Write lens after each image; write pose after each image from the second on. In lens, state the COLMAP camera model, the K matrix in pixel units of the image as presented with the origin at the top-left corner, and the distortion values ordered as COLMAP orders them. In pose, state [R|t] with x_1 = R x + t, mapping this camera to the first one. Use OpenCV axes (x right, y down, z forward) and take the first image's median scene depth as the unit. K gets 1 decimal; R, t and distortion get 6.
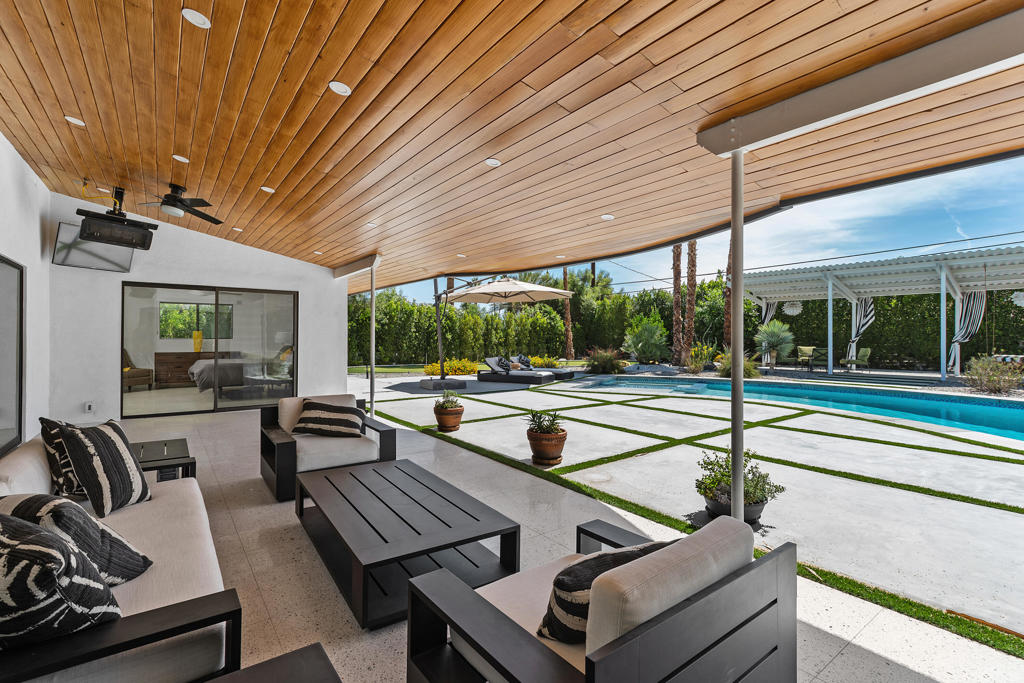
lens RADIAL K [[467.1, 0, 507.6], [0, 467.1, 336.1], [0, 0, 1]] dist [0.008153, -0.002612]
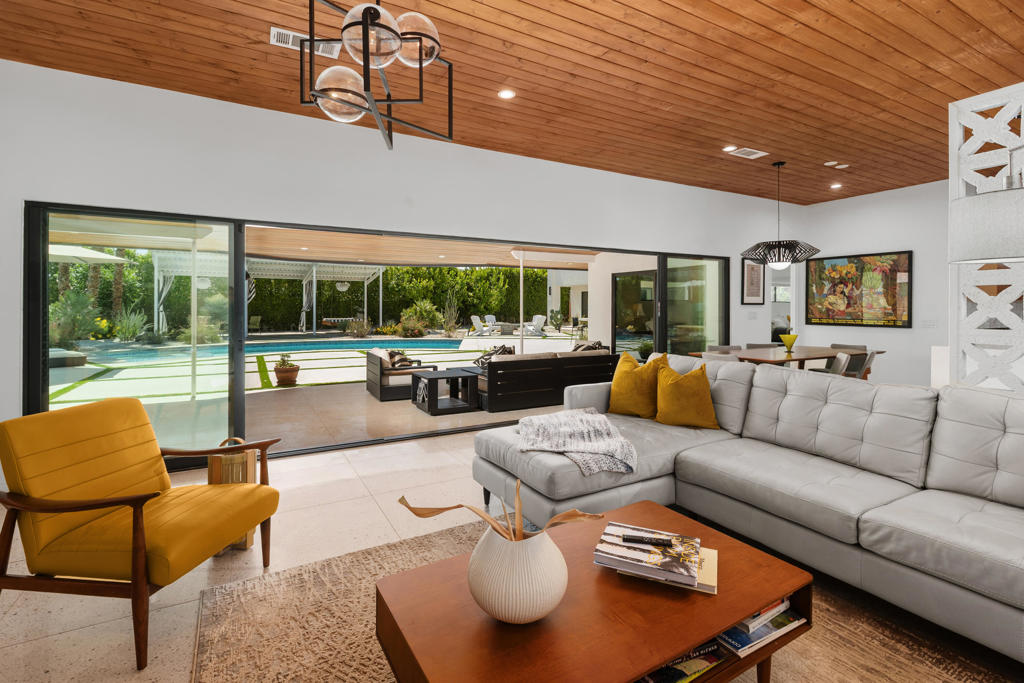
lens RADIAL K [[467.1, 0, 518.4], [0, 467.1, 307.8], [0, 0, 1]] dist [0.008153, -0.002612]
pose [[0.129123, -0.000776, 0.991628, -0.685625], [0.000191, 1.000000, 0.000757, -0.000016], [-0.991629, 0.000092, 0.129124, 0.117970]]
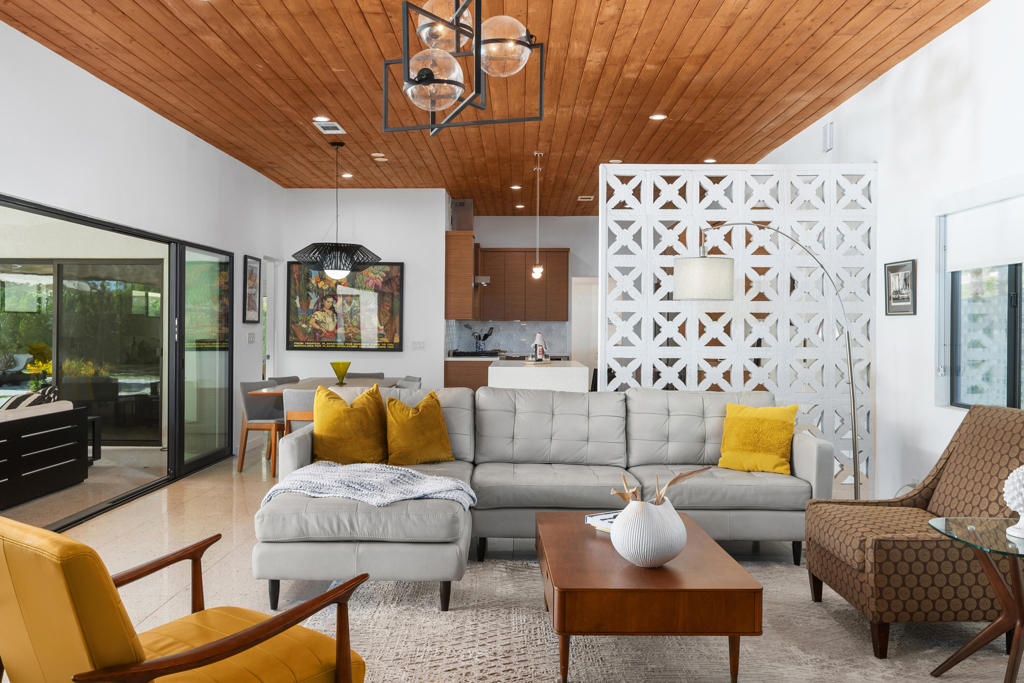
lens RADIAL K [[865.5, 0, 472.5], [0, 865.5, 329.2], [0, 0, 1]] dist [0.038761, -0.001808]
pose [[-0.769507, -0.005430, 0.638615, -0.702548], [-0.005363, 0.999984, 0.002040, -0.000555], [-0.638616, -0.001855, -0.769524, 0.351616]]
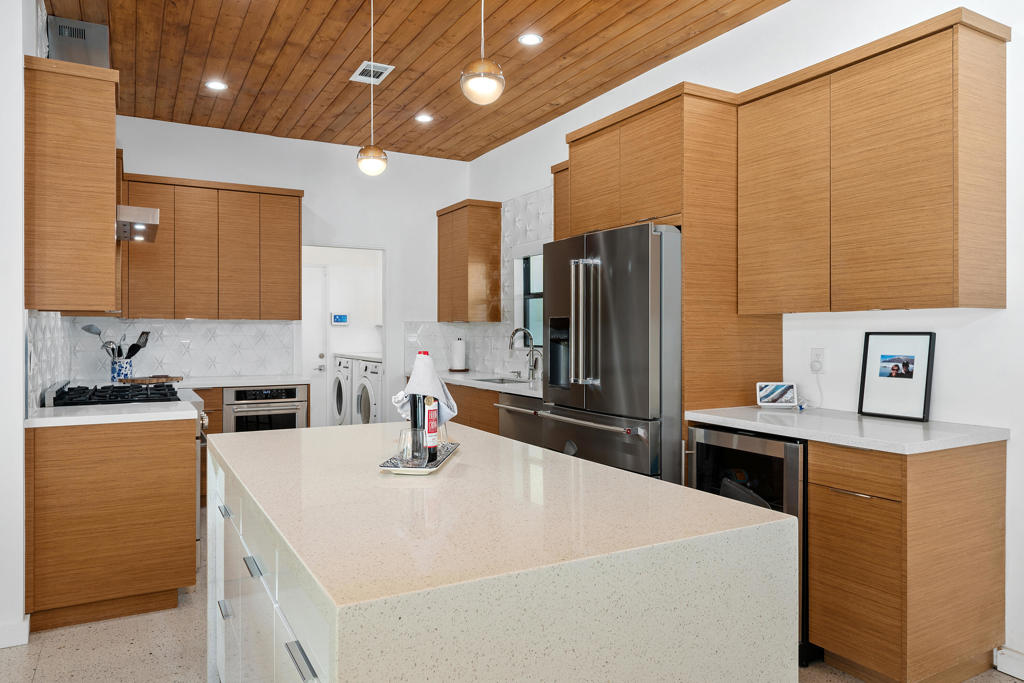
lens RADIAL K [[692.5, 0, 517.5], [0, 692.5, 341.3], [0, 0, 1]] dist [-0.007717, -0.000406]
pose [[-0.991059, -0.007081, 0.133234, -0.349117], [-0.005845, 0.999936, 0.009667, -0.000092], [-0.133293, 0.008802, -0.991038, -0.060606]]
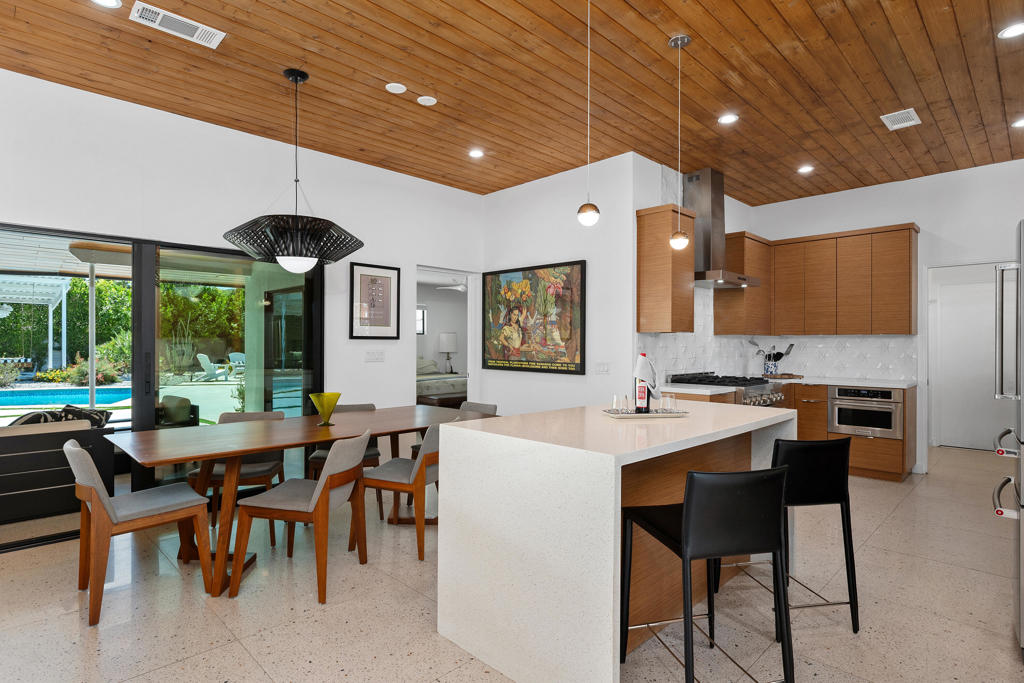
lens RADIAL K [[527.6, 0, 509.5], [0, 527.6, 344.2], [0, 0, 1]] dist [-0.004484, 0.001656]
pose [[-0.144771, -0.001466, 0.989464, -0.501550], [-0.003862, 0.999992, 0.000917, -0.000064], [-0.989458, -0.003688, -0.144775, -0.128727]]
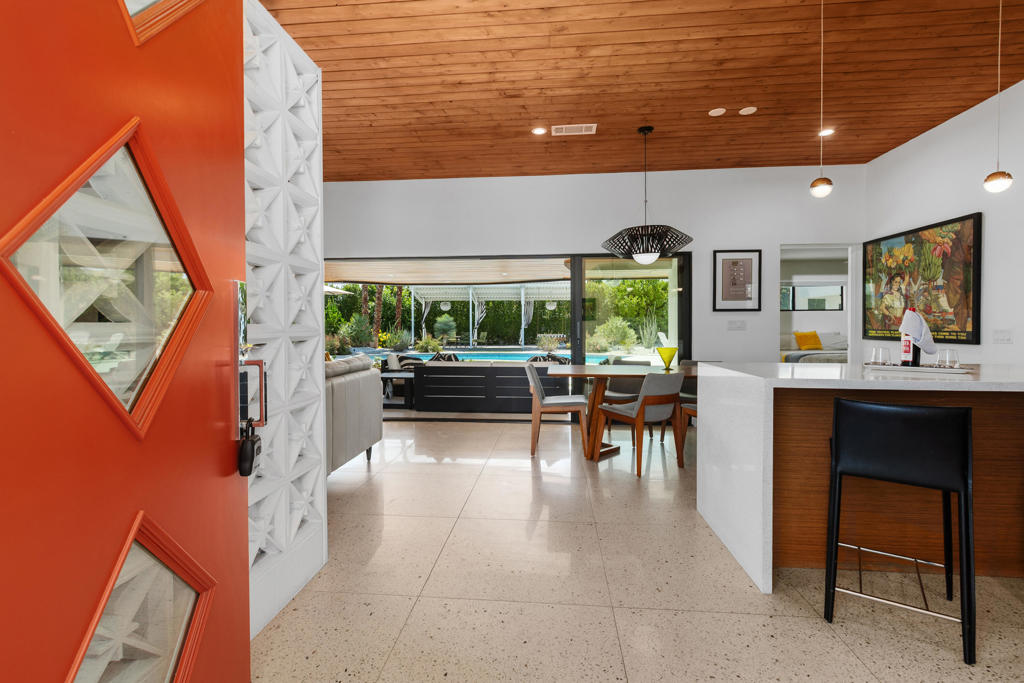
lens RADIAL K [[467.1, 0, 515.3], [0, 467.1, 333.5], [0, 0, 1]] dist [0.008153, -0.002612]
pose [[0.660655, -0.012002, 0.750594, -0.547517], [0.002384, 0.999901, 0.013890, 0.010619], [-0.750686, -0.007387, 0.660618, -0.215519]]
